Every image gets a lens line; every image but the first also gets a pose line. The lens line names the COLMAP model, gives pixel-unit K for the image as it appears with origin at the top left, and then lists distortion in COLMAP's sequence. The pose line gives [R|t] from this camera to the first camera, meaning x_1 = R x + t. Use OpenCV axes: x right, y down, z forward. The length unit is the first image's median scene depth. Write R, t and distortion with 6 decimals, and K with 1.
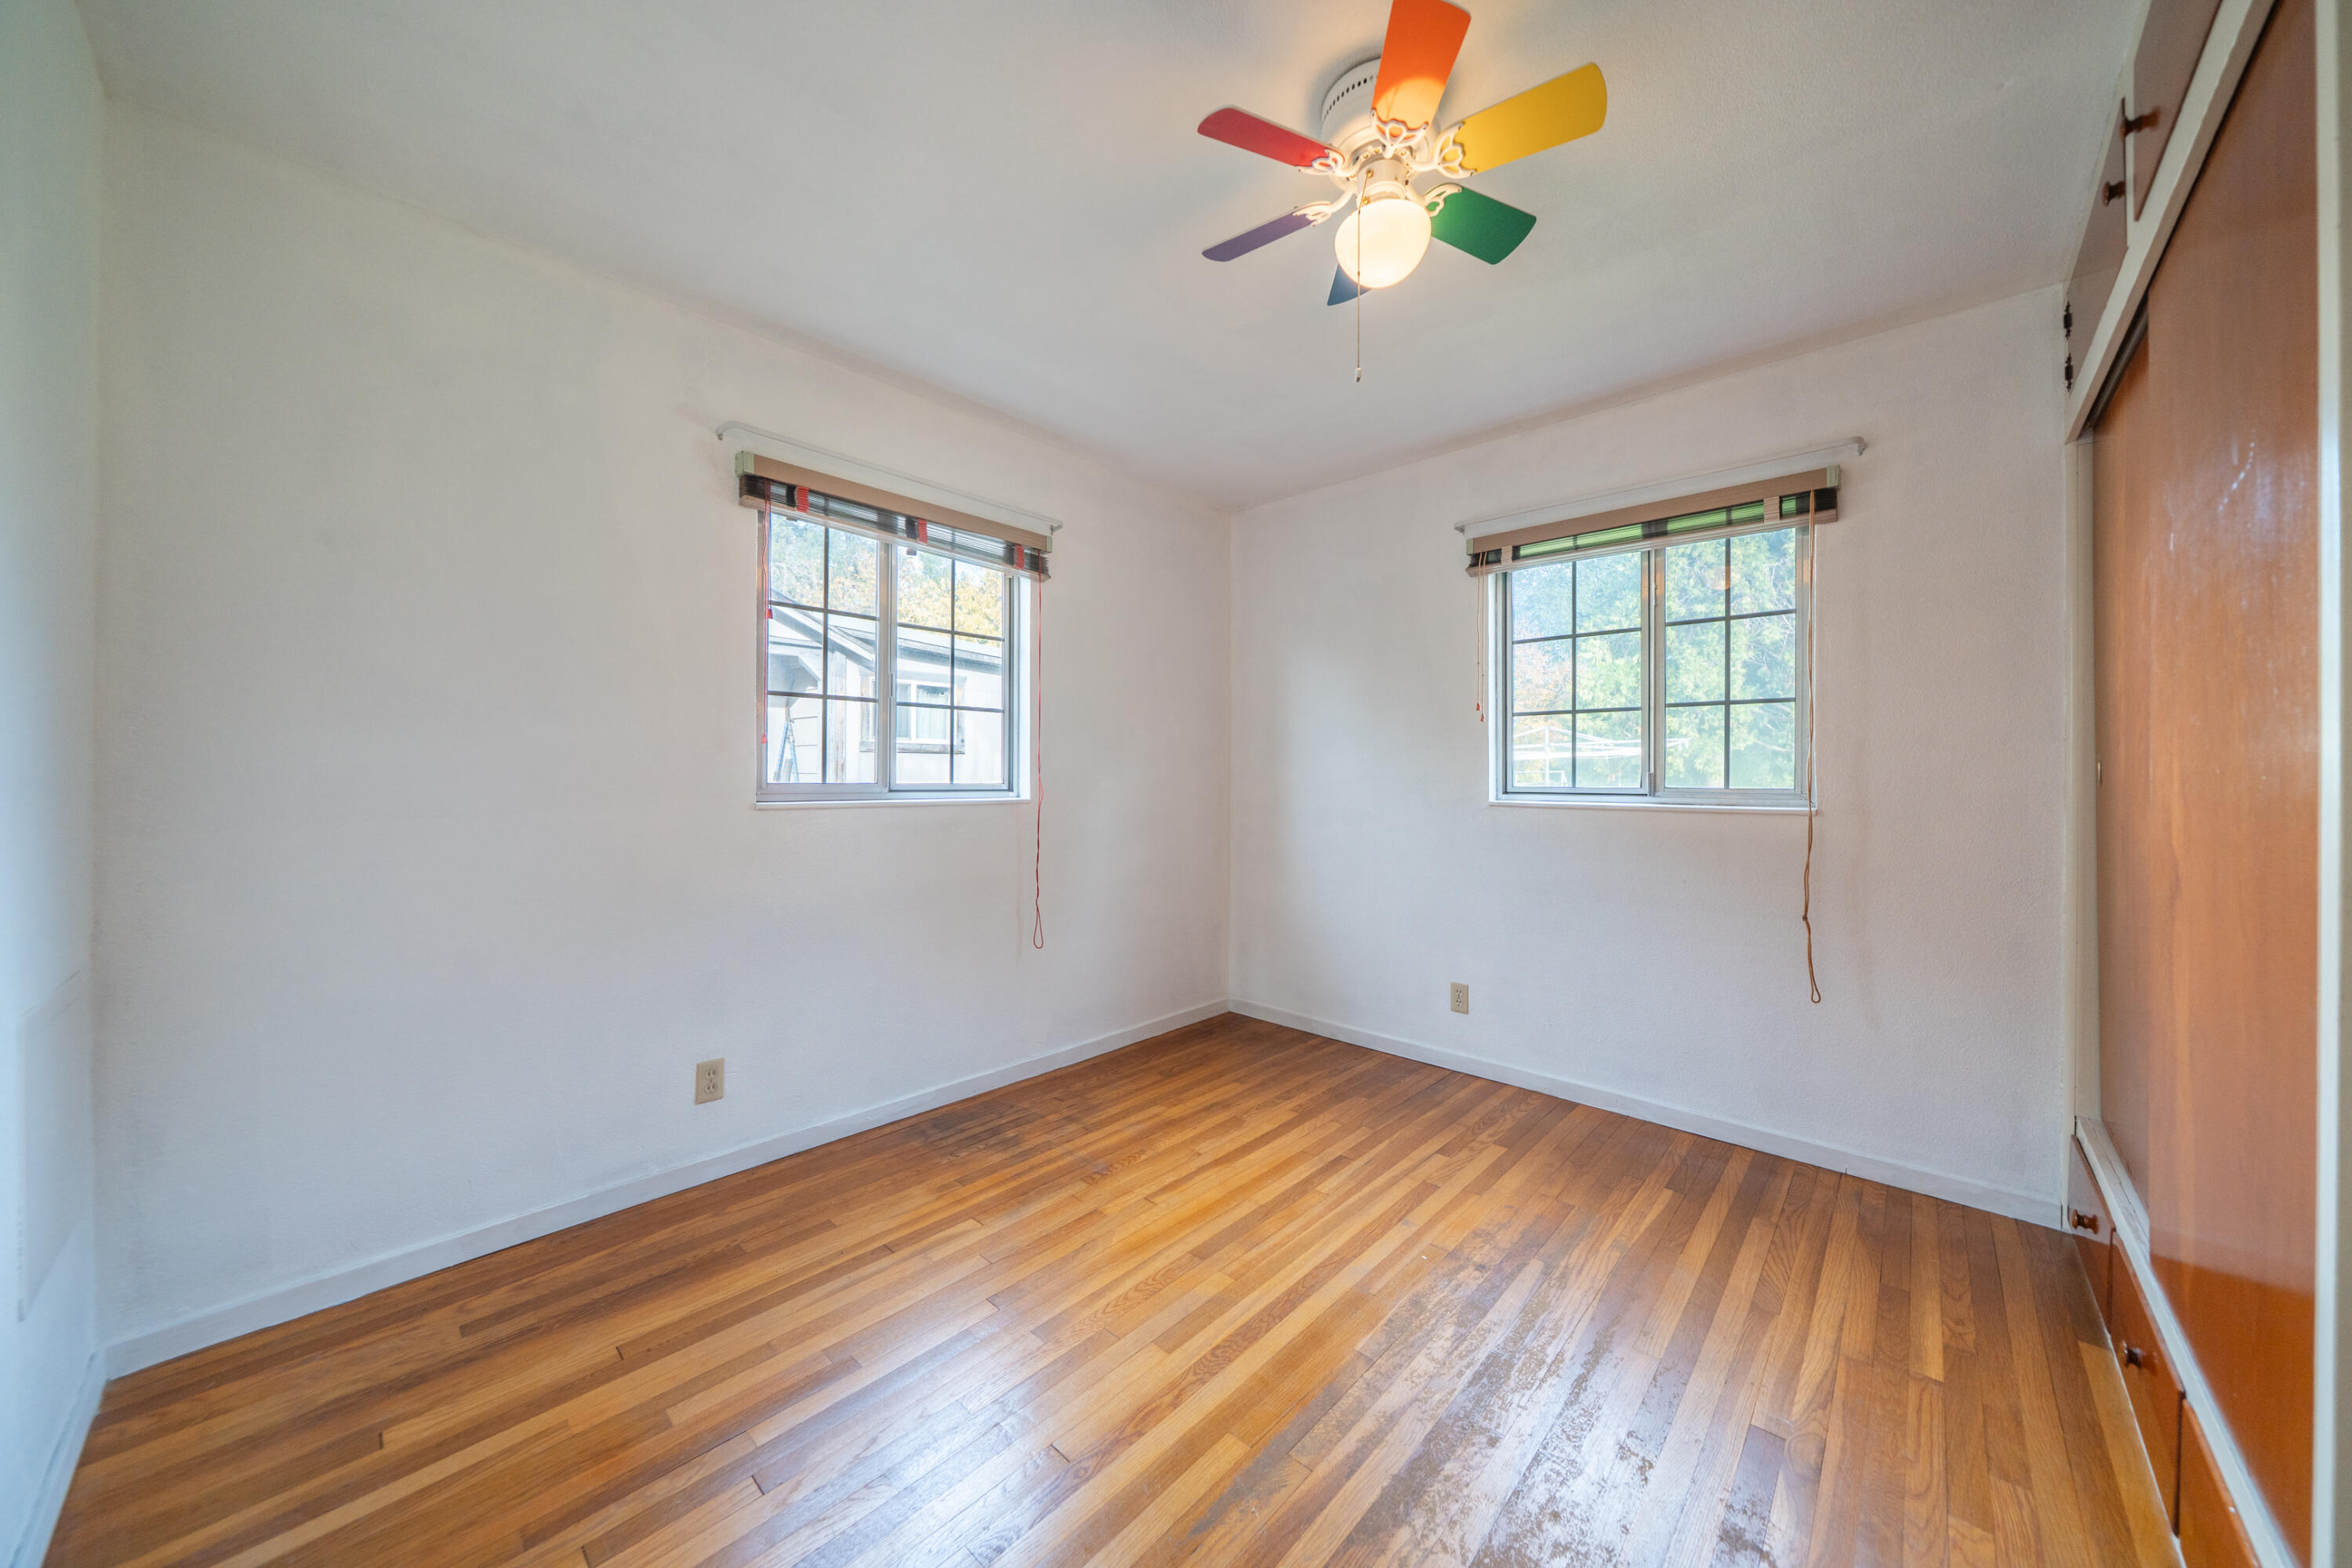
lens RADIAL K [[811.0, 0, 1169.7], [0, 811.0, 781.8], [0, 0, 1]] dist [-0.009910, -0.000009]
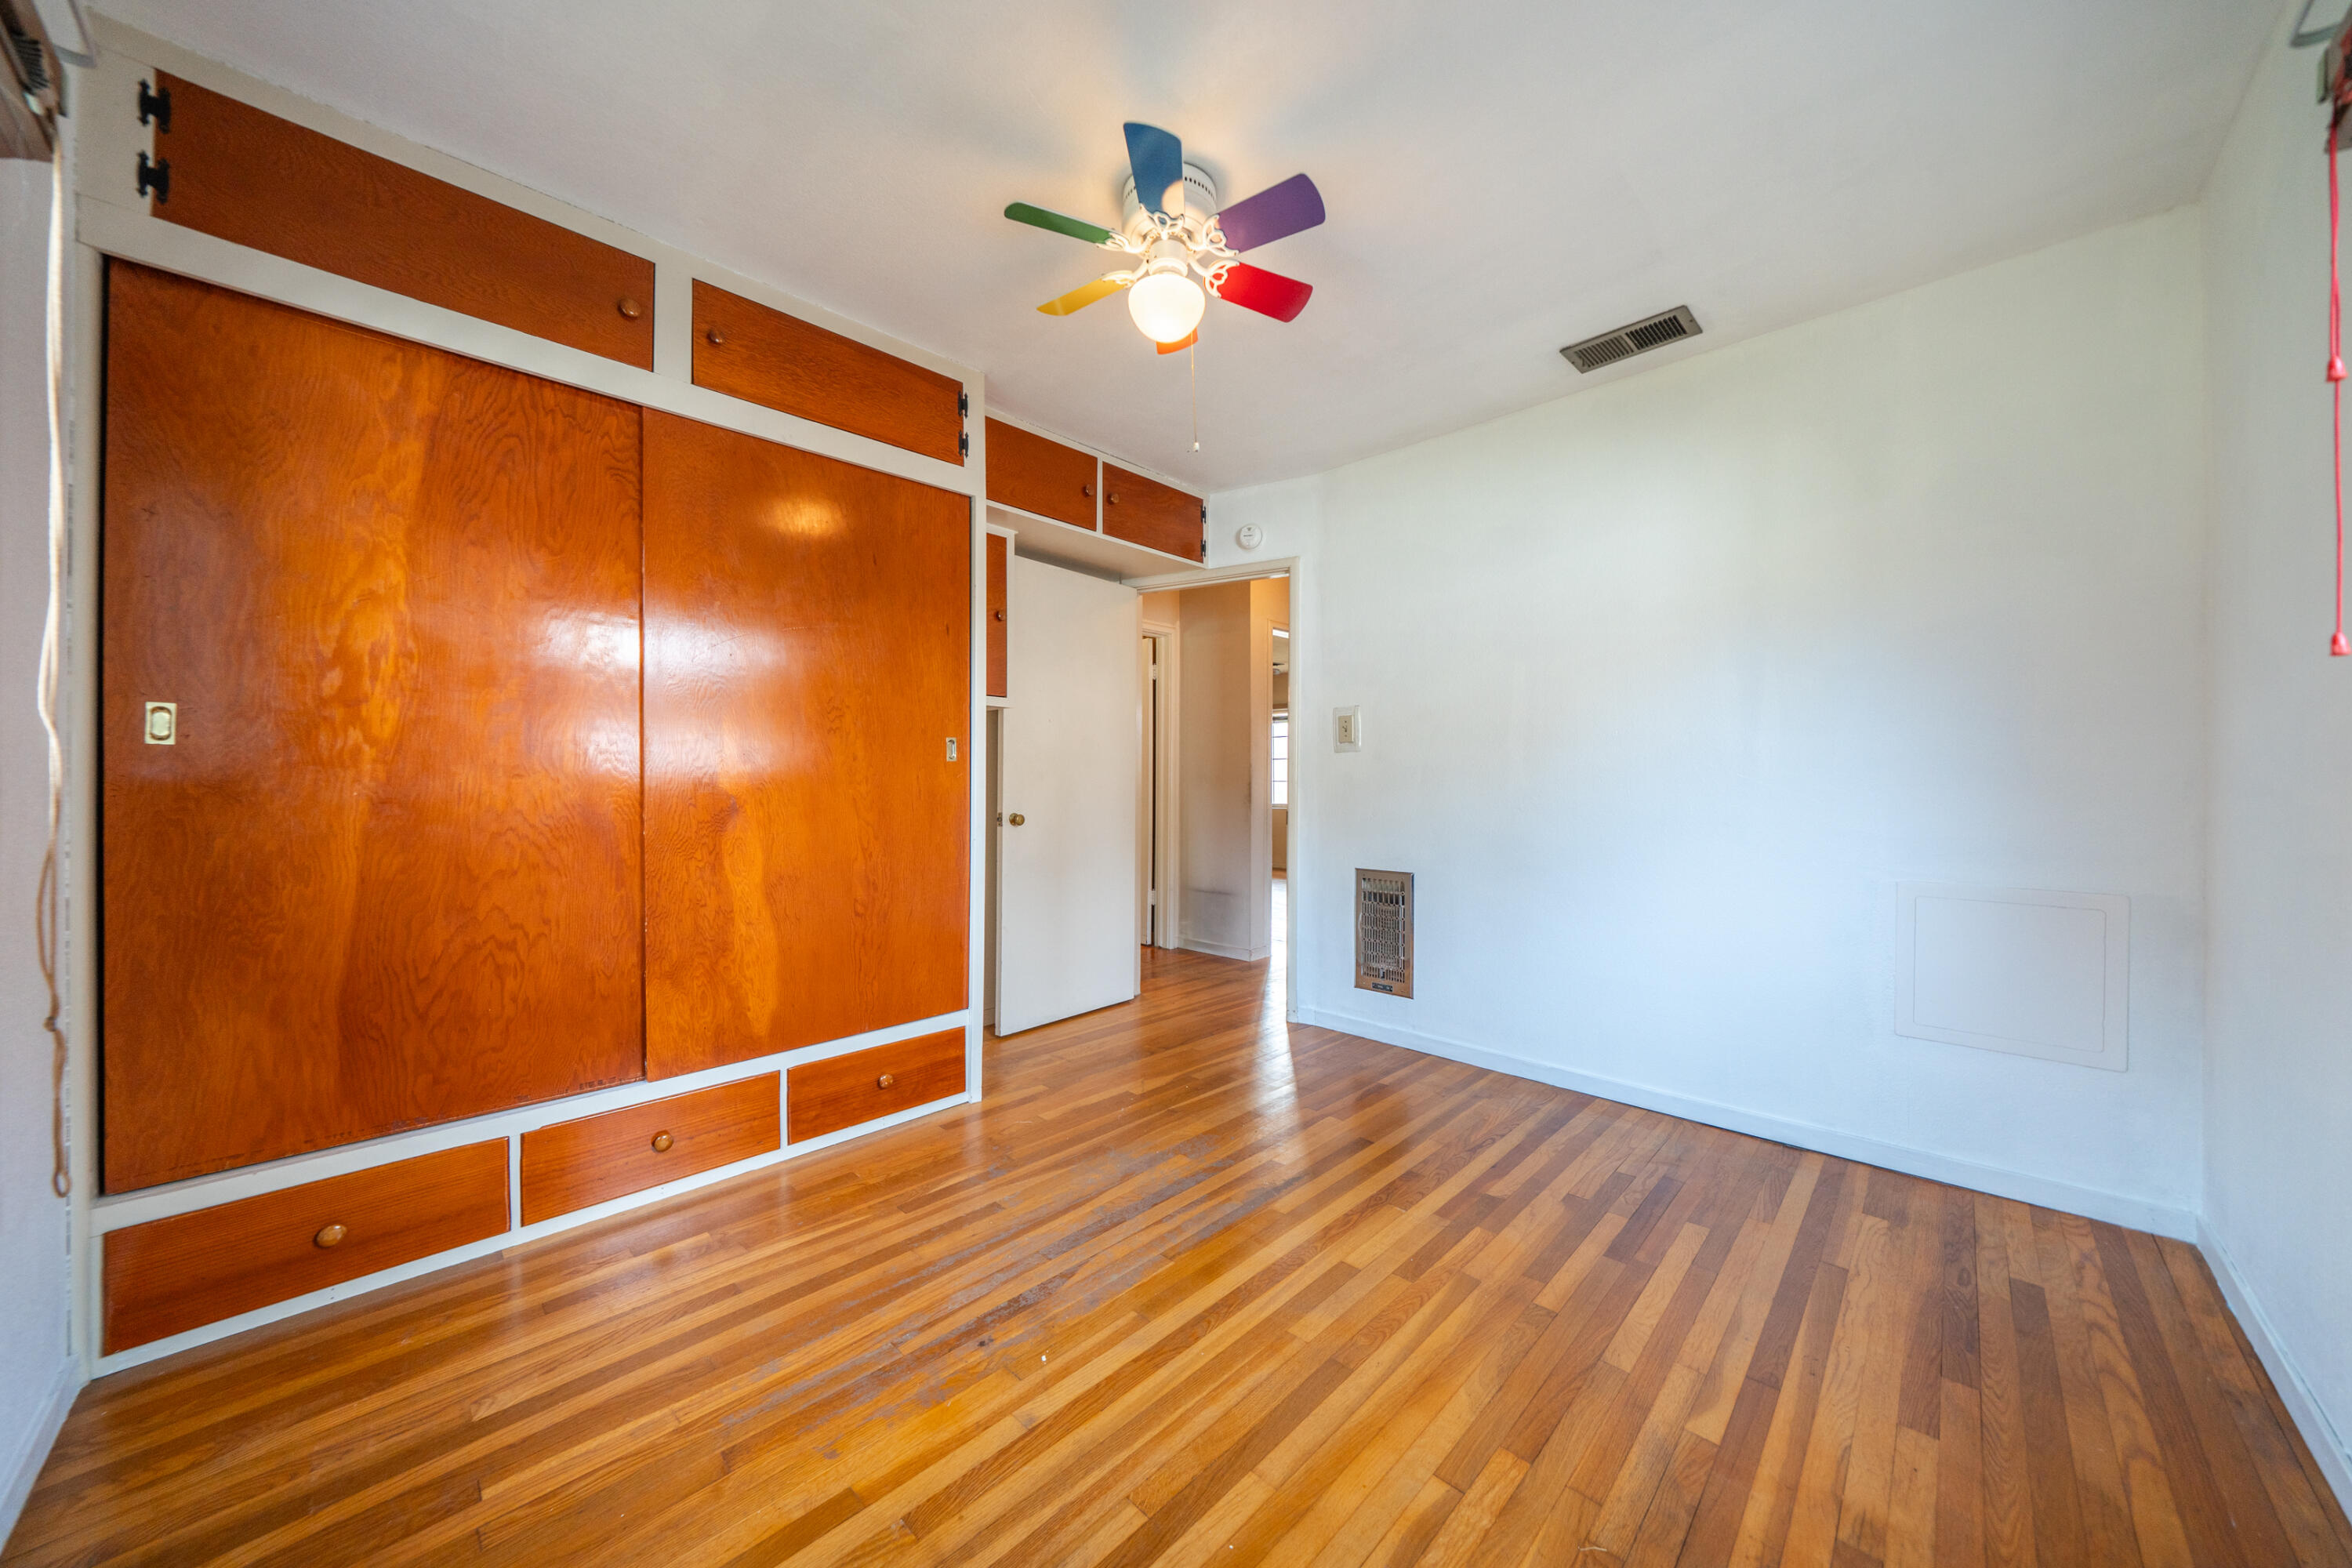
lens RADIAL K [[811.0, 0, 1169.7], [0, 811.0, 781.8], [0, 0, 1]] dist [-0.009910, -0.000009]
pose [[-0.999713, -0.007406, 0.022798, 0.185482], [-0.007368, 0.999971, 0.001757, 0.035606], [-0.022811, 0.001589, -0.999739, 1.802943]]
